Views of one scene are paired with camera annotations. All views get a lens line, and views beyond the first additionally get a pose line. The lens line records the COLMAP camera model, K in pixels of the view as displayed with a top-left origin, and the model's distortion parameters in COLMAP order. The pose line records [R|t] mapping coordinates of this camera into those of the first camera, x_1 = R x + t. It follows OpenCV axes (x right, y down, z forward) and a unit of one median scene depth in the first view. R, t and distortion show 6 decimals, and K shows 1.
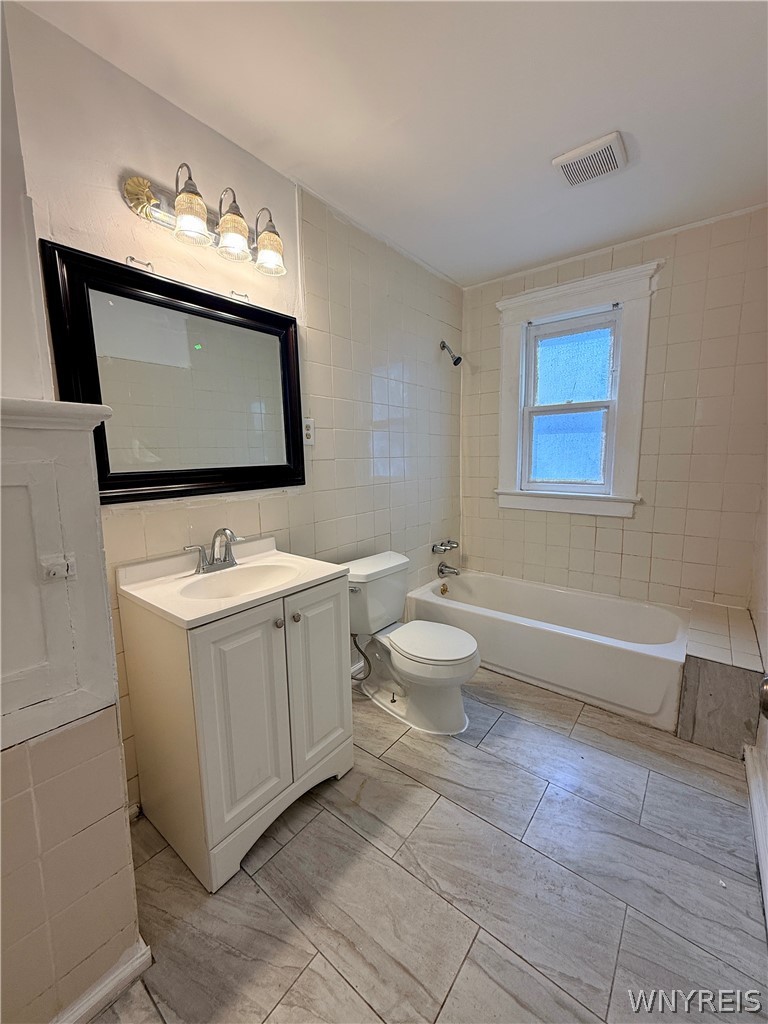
lens RADIAL K [[406.8, 0, 384.6], [0, 406.8, 509.9], [0, 0, 1]] dist [-0.003060, 0.000798]
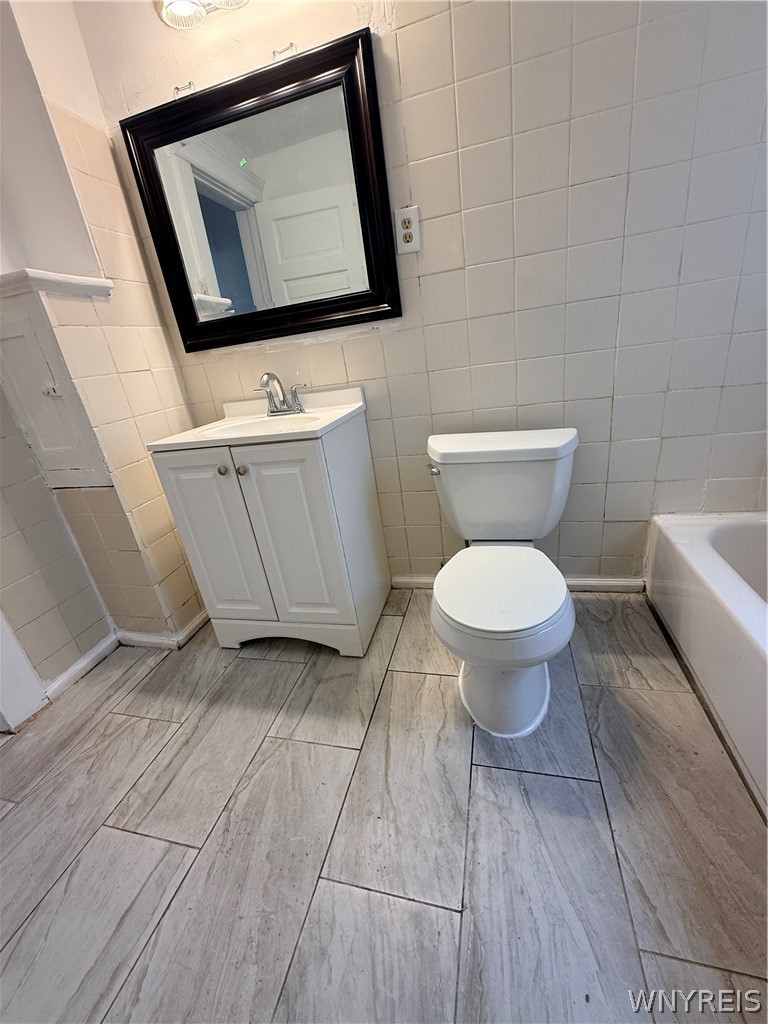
lens RADIAL K [[406.8, 0, 383.4], [0, 406.8, 510.0], [0, 0, 1]] dist [-0.003060, 0.000798]
pose [[0.405193, 0.303735, -0.862301, 0.696116], [-0.000188, 0.943226, 0.332151, 0.032004], [0.914231, -0.134423, 0.382246, 0.840801]]
